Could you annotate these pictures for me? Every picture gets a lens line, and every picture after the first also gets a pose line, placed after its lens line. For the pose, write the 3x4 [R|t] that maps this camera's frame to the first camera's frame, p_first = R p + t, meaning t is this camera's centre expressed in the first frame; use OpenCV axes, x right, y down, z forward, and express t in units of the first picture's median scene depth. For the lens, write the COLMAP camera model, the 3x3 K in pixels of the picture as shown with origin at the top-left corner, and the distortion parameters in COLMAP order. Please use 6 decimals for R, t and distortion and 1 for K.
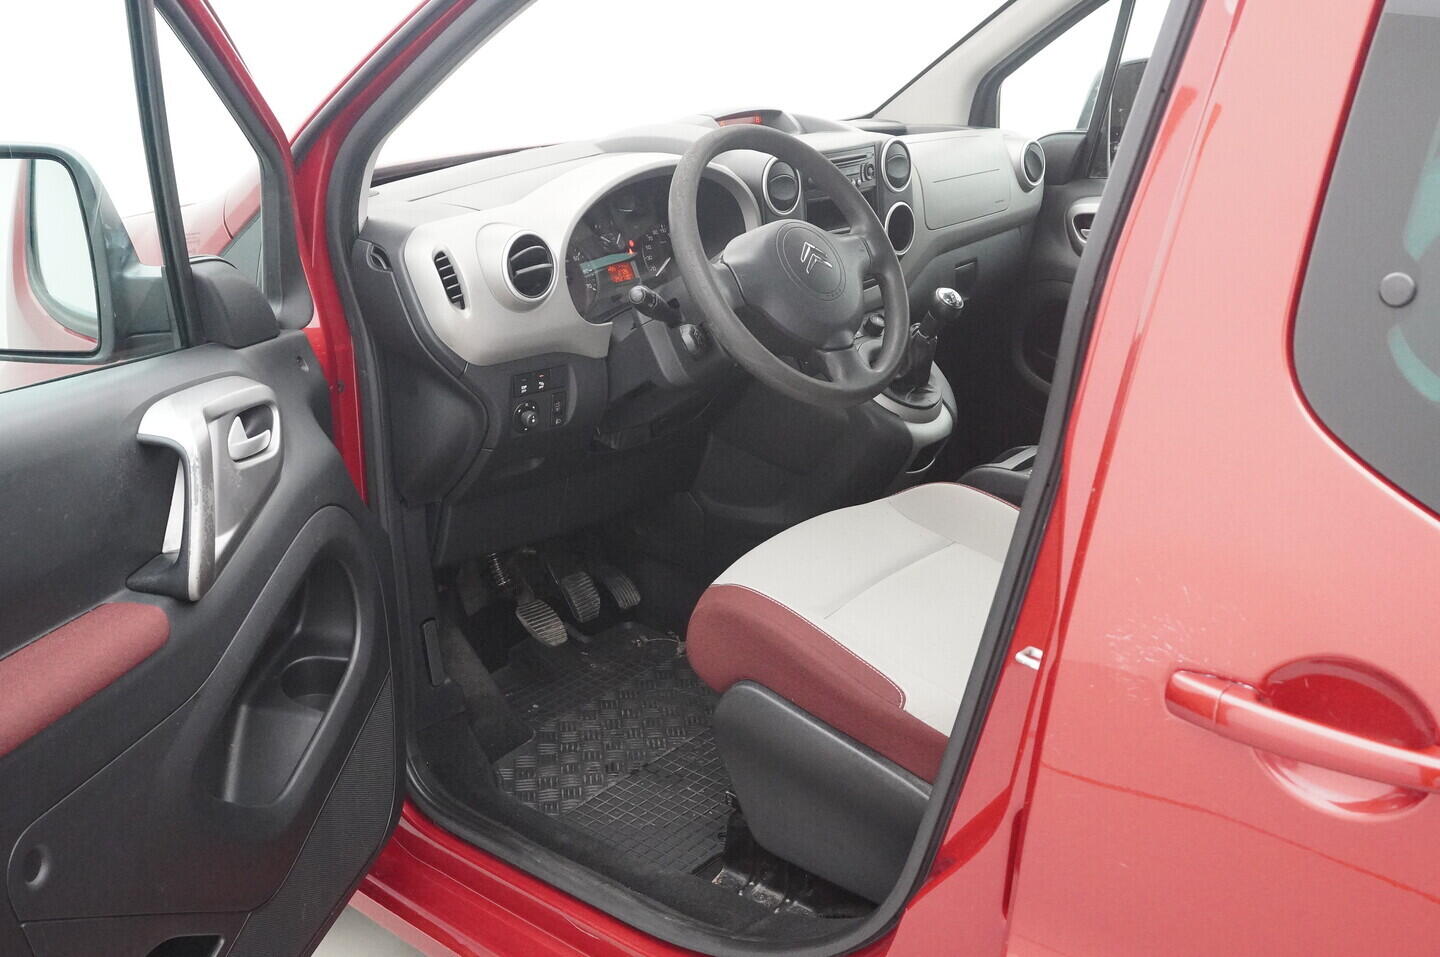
lens RADIAL K [[1409.8, 0, 720.0], [0, 1409.8, 478.5], [0, 0, 1]] dist [-0.009713, 0.016341]
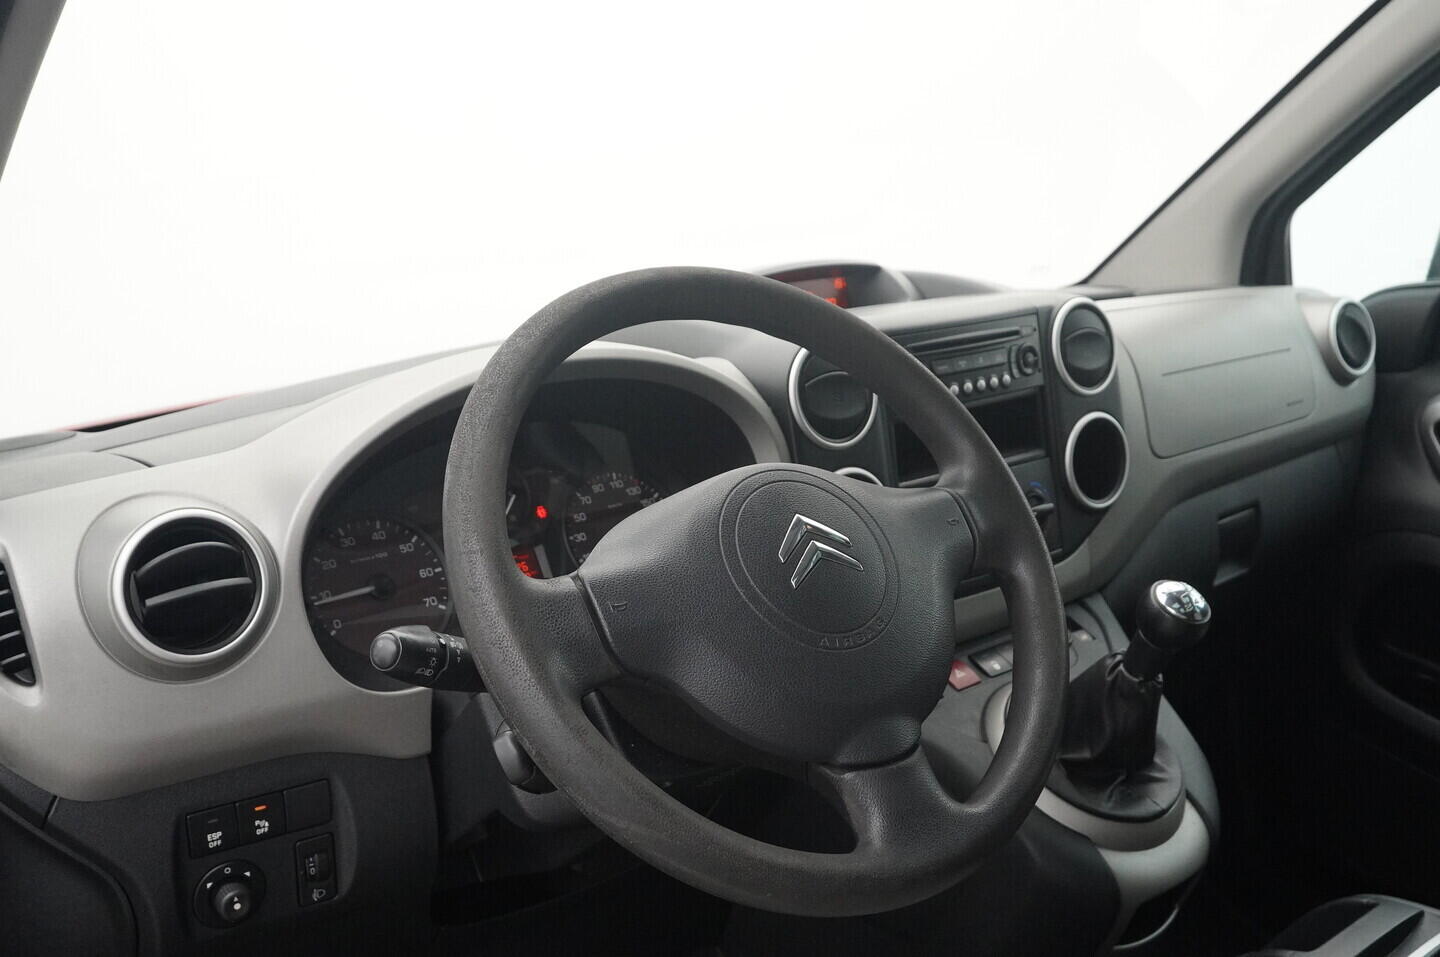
lens RADIAL K [[1490.9, 0, 720.0], [0, 1490.9, 478.5], [0, 0, 1]] dist [0.004434, -0.001696]
pose [[0.979892, -0.031892, -0.196965, 0.109537], [0.001187, 0.988058, -0.154078, -0.090667], [0.199526, 0.150746, 0.968228, 0.459271]]
